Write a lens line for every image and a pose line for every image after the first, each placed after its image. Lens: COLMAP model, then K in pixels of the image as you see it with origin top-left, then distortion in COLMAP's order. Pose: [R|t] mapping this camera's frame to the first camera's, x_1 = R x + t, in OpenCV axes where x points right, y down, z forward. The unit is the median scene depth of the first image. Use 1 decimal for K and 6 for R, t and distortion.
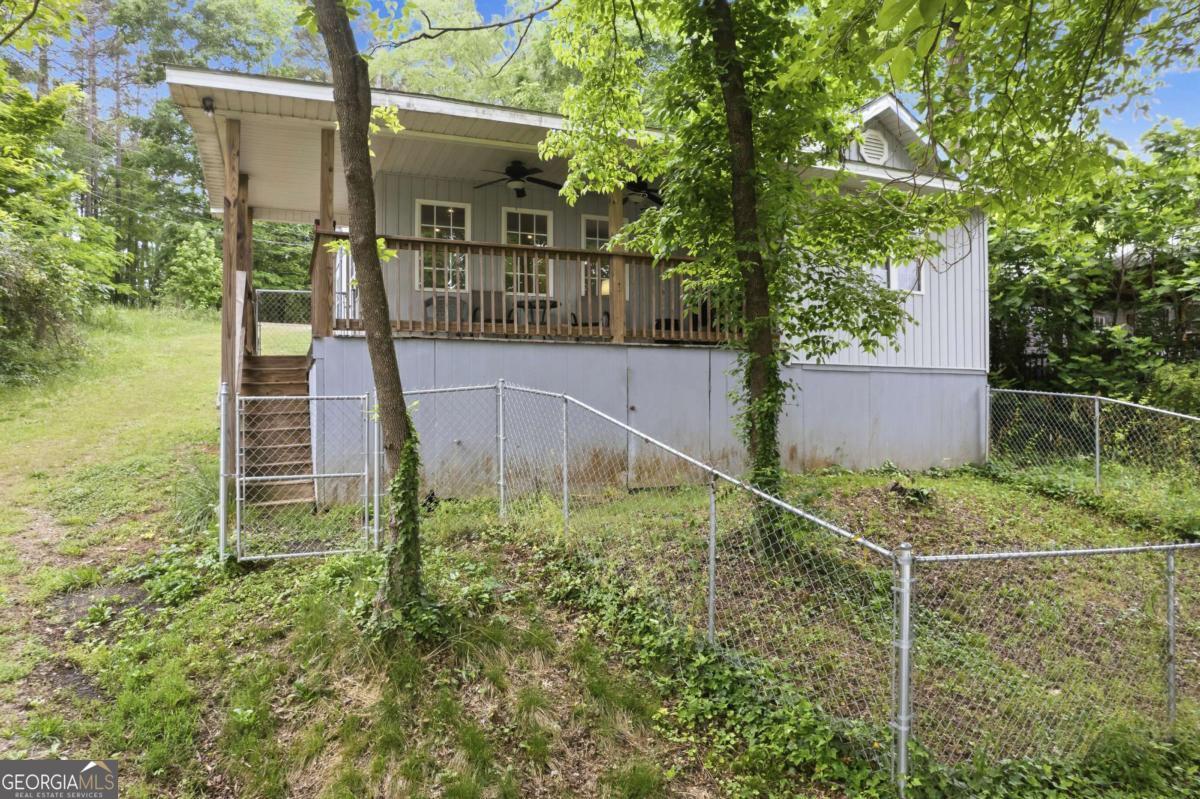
lens RADIAL K [[793.7, 0, 600.3], [0, 793.7, 379.2], [0, 0, 1]] dist [-0.068959, 0.063778]
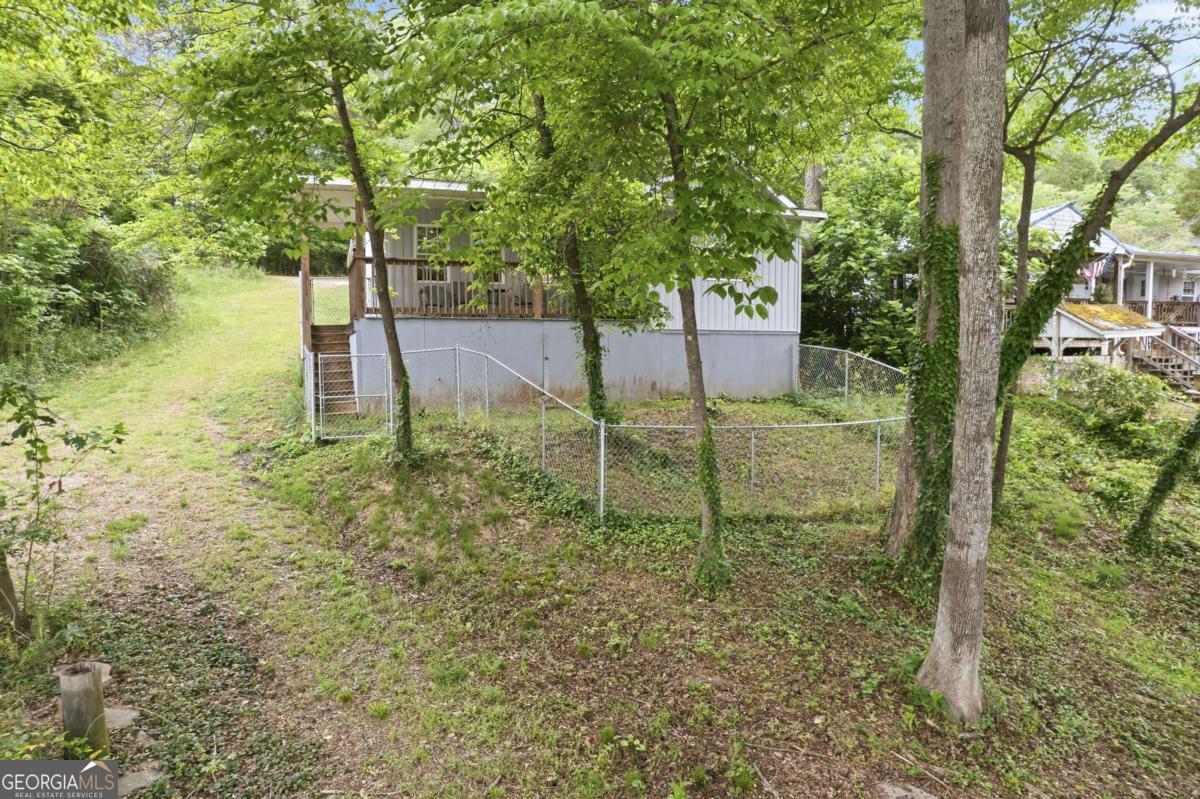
lens RADIAL K [[793.7, 0, 600.3], [0, 793.7, 379.2], [0, 0, 1]] dist [-0.068959, 0.063778]
pose [[0.999751, 0.001148, -0.022277, 0.282114], [0.000571, 0.997032, 0.076989, -0.069601], [0.022299, -0.076983, 0.996783, -0.950228]]
